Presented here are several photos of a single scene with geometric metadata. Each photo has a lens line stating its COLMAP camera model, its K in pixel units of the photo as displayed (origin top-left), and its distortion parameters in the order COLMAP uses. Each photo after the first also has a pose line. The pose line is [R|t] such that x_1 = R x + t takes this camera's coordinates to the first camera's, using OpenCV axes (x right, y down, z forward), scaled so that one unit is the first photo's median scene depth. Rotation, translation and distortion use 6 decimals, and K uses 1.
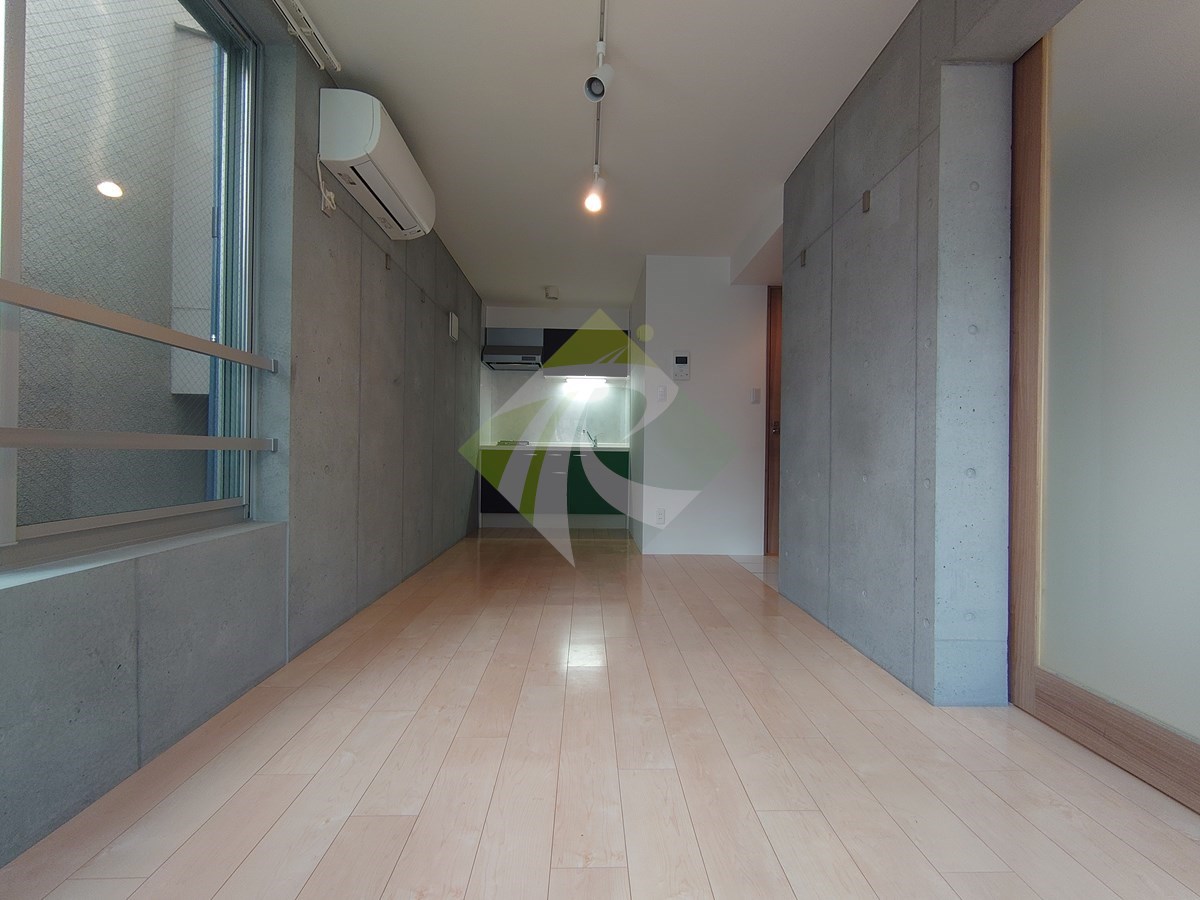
lens RADIAL K [[517.4, 0, 603.0], [0, 517.4, 453.7], [0, 0, 1]] dist [0.005632, -0.003015]
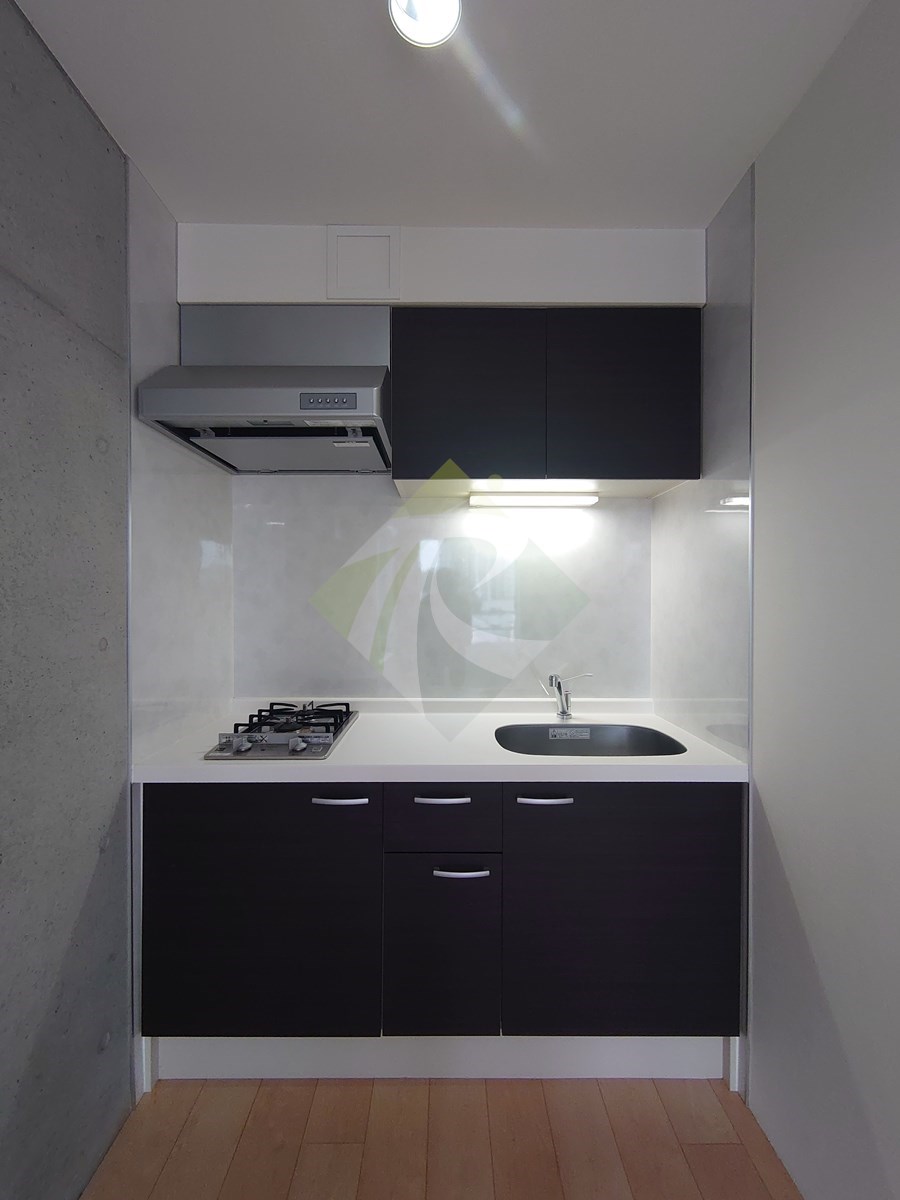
lens RADIAL K [[517.4, 0, 449.0], [0, 517.4, 599.2], [0, 0, 1]] dist [0.005632, -0.003015]
pose [[0.999763, -0.012578, -0.017775, -0.165836], [0.012629, 0.999916, 0.002784, -0.181478], [0.017738, -0.003008, 0.999838, 1.487041]]
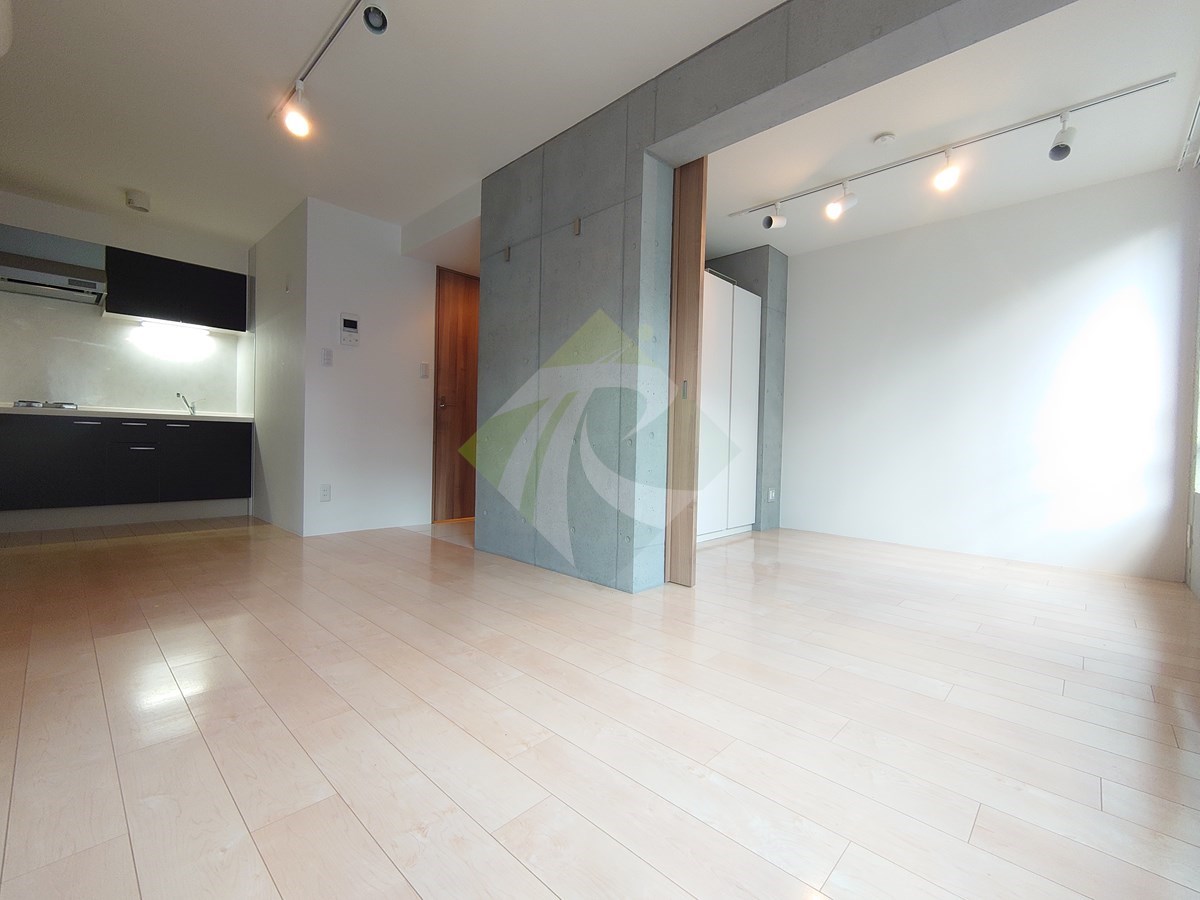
lens RADIAL K [[517.4, 0, 600.9], [0, 517.4, 455.3], [0, 0, 1]] dist [0.005632, -0.003015]
pose [[0.713507, -0.014562, 0.700497, -0.269208], [-0.011699, 0.999397, 0.032692, 0.028583], [-0.700551, -0.031521, 0.712906, 0.018899]]
